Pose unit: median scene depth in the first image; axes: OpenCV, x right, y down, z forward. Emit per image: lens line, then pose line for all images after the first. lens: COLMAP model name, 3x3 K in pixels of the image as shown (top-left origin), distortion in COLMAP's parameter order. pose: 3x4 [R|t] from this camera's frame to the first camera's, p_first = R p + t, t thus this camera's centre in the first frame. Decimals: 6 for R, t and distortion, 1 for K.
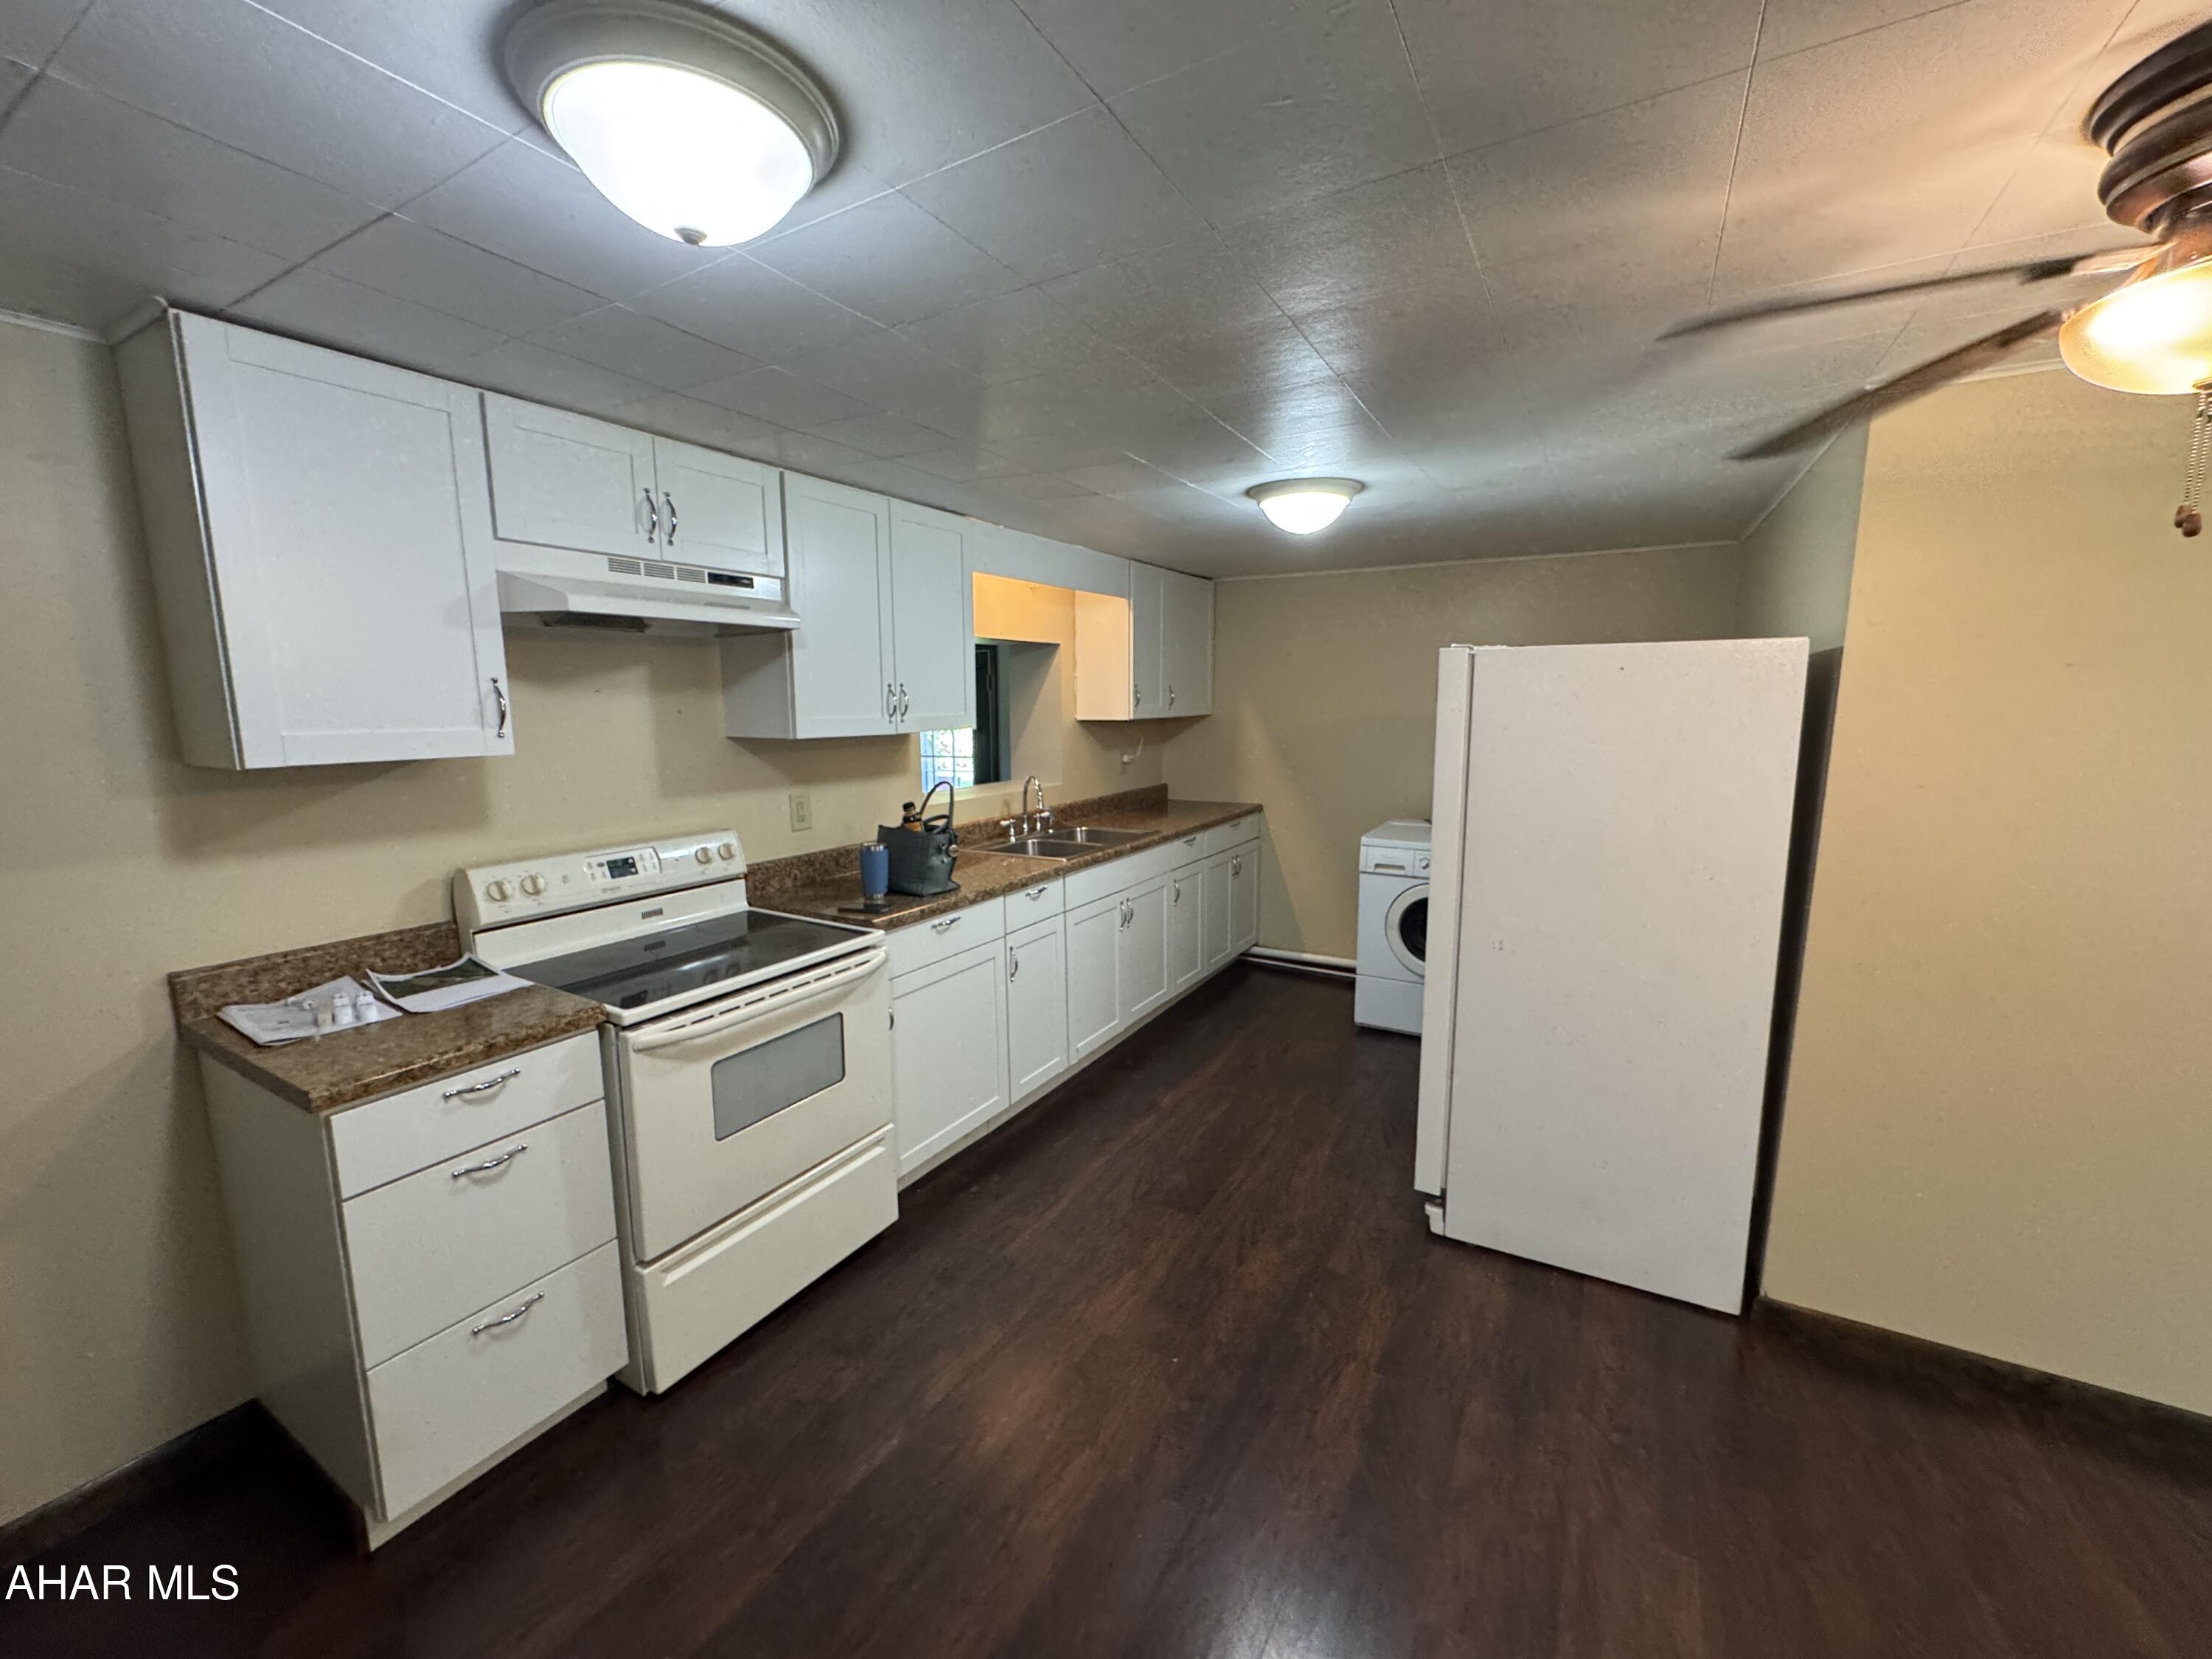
lens RADIAL K [[881.9, 0, 1103.5], [0, 881.9, 829.4], [0, 0, 1]] dist [-0.005445, 0.000452]
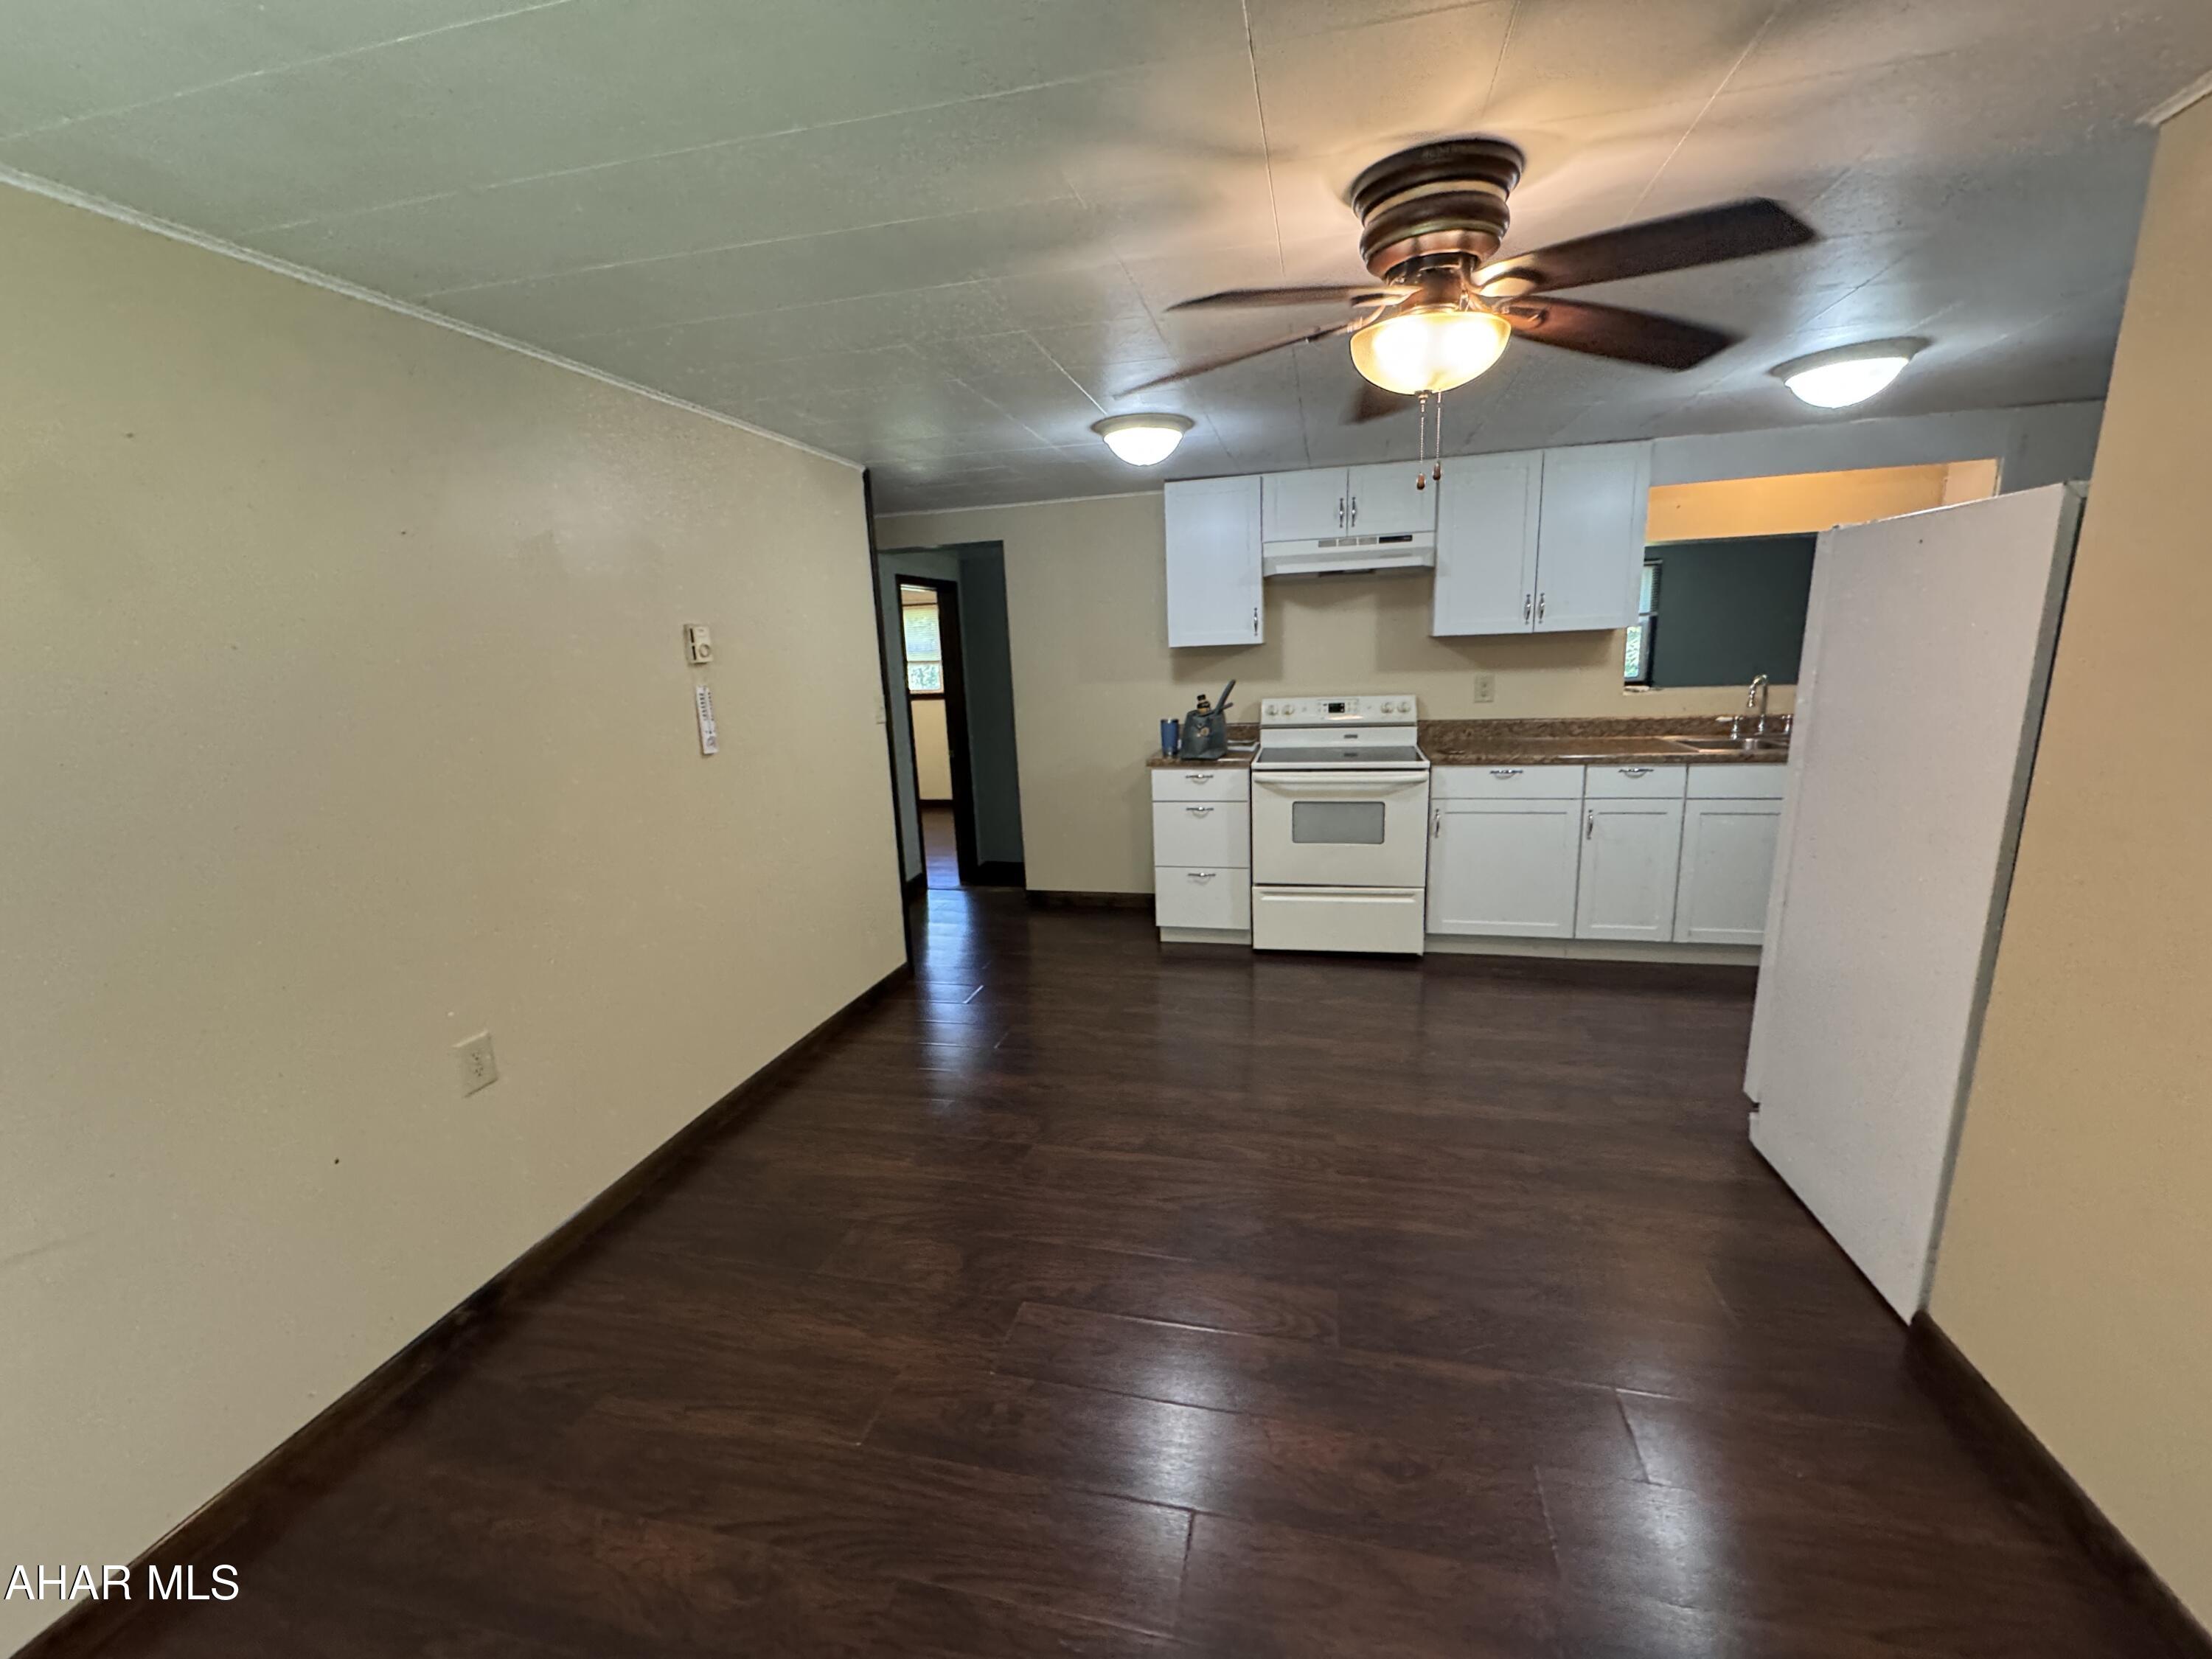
lens RADIAL K [[881.9, 0, 1113.8], [0, 881.9, 831.6], [0, 0, 1]] dist [-0.005445, 0.000452]
pose [[0.297931, 0.198977, -0.933620, 1.167069], [-0.099763, 0.979169, 0.176849, 0.018632], [0.949360, 0.040452, 0.311575, -0.001767]]
